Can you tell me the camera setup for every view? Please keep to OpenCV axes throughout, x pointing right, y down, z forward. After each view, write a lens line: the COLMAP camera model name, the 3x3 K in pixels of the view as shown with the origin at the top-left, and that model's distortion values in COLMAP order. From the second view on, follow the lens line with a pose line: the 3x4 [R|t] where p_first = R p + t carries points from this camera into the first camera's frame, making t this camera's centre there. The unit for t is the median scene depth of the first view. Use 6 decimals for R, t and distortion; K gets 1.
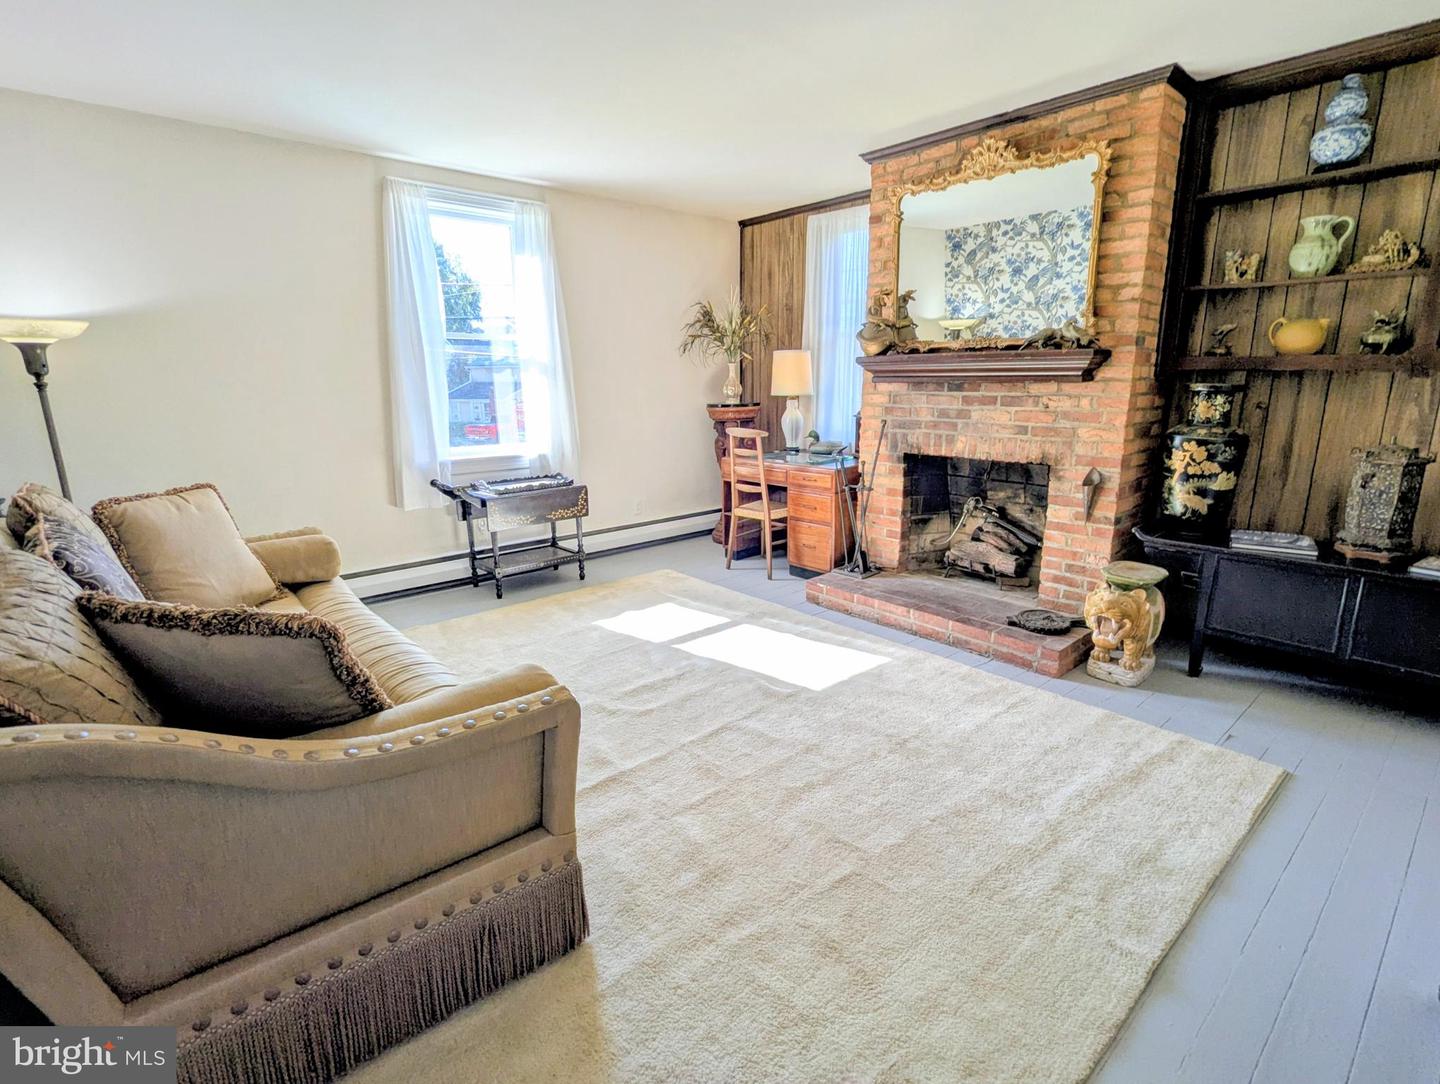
lens RADIAL K [[712.1, 0, 725.5], [0, 712.1, 538.5], [0, 0, 1]] dist [-0.002589, 0.007016]
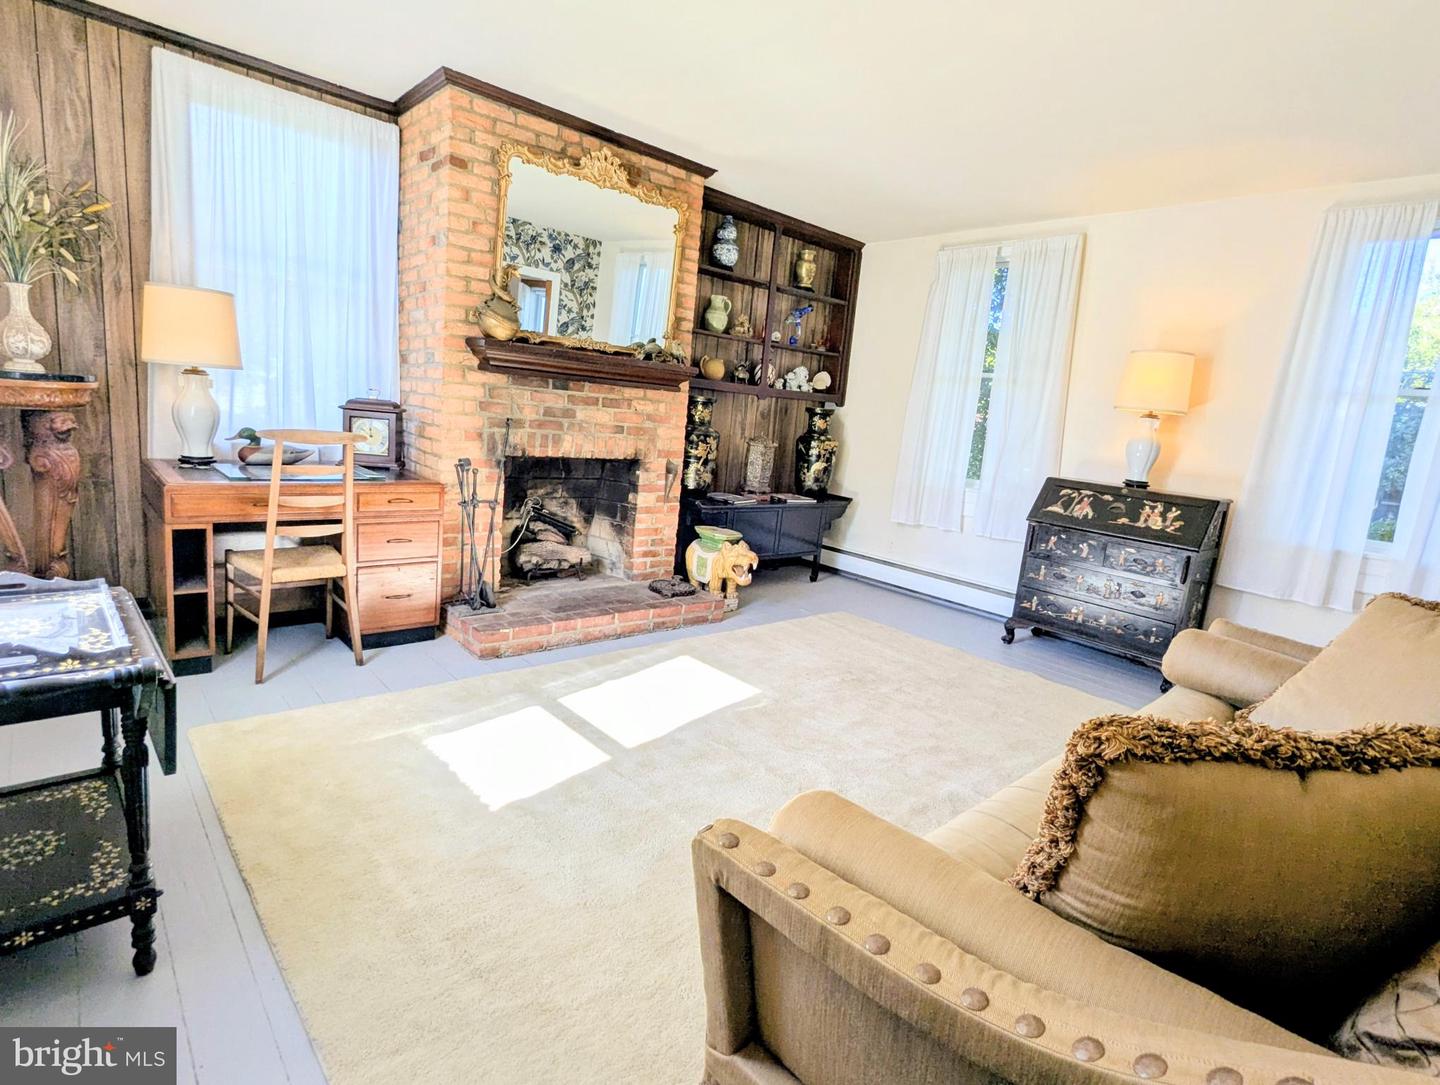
lens RADIAL K [[712.1, 0, 725.5], [0, 712.1, 539.0], [0, 0, 1]] dist [-0.002589, 0.007016]
pose [[0.009215, -0.171999, 0.985054, -0.682589], [0.133794, 0.976450, 0.169245, -0.146587], [-0.990966, 0.130235, 0.032011, 0.797525]]
